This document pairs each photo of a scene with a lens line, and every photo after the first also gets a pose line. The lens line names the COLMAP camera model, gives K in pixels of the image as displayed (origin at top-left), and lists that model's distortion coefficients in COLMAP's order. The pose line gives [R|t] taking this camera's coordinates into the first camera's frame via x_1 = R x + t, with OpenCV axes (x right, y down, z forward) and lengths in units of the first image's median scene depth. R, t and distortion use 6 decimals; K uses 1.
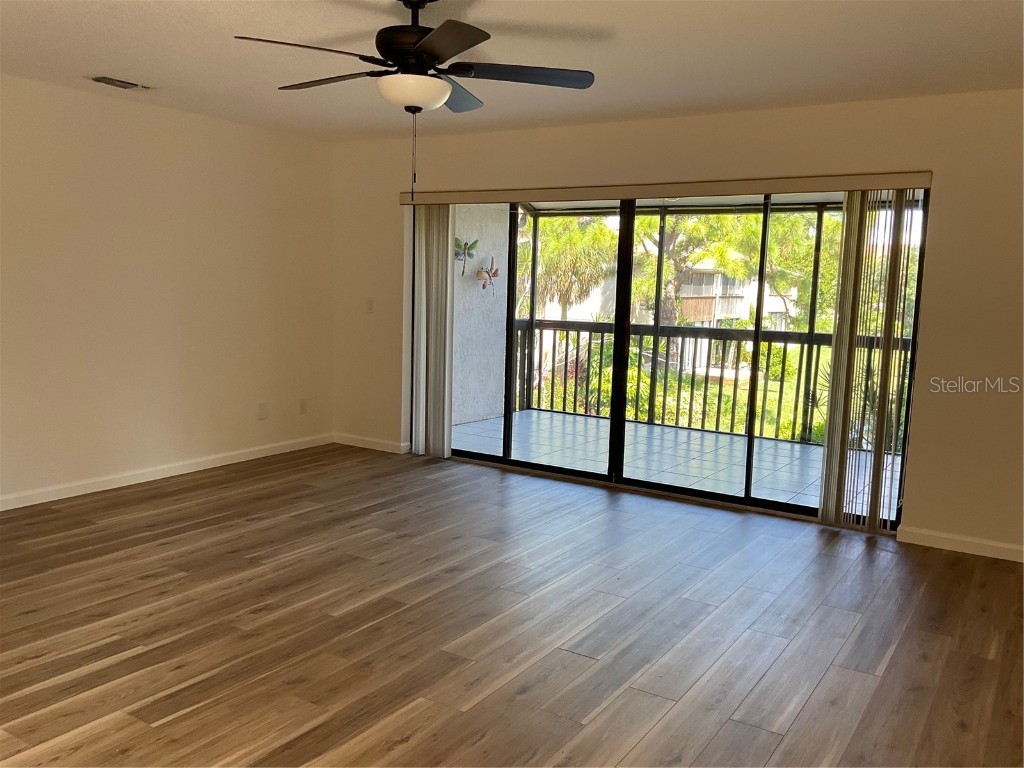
lens RADIAL K [[824.4, 0, 512.0], [0, 824.4, 384.0], [0, 0, 1]] dist [0.059082, -0.148716]
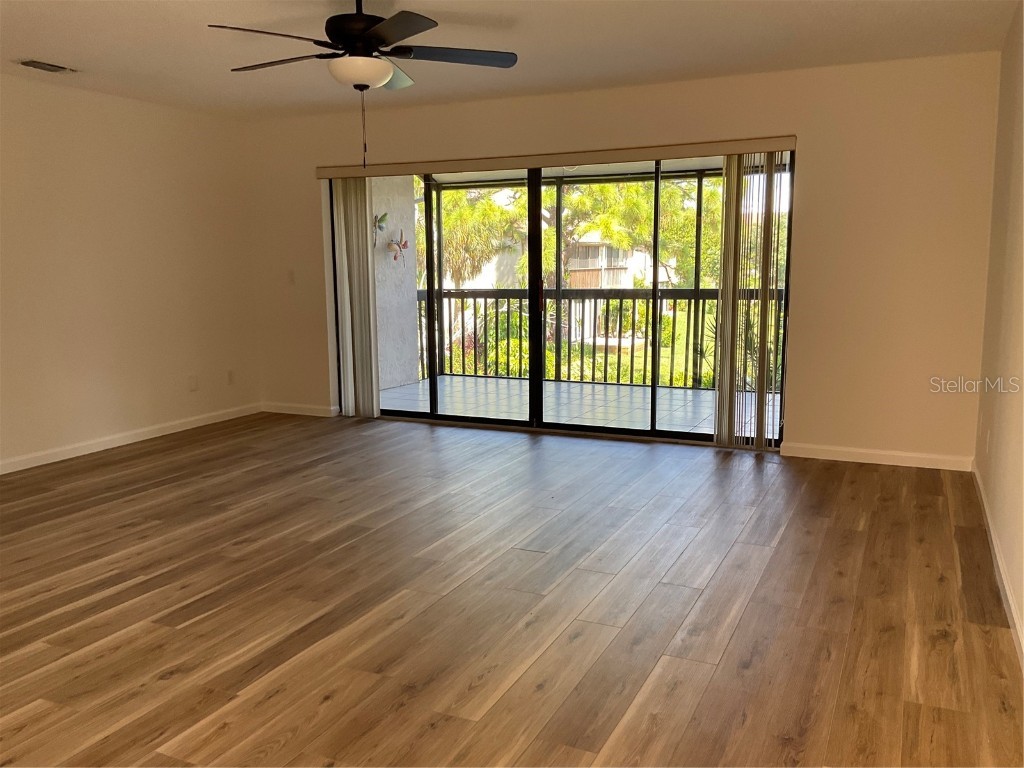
lens RADIAL K [[824.4, 0, 512.0], [0, 824.4, 384.0], [0, 0, 1]] dist [0.059082, -0.148716]
pose [[0.990181, -0.056328, 0.127938, -0.055302], [0.053122, 0.998186, 0.028335, 0.035726], [-0.129302, -0.021260, 0.991377, -0.108514]]
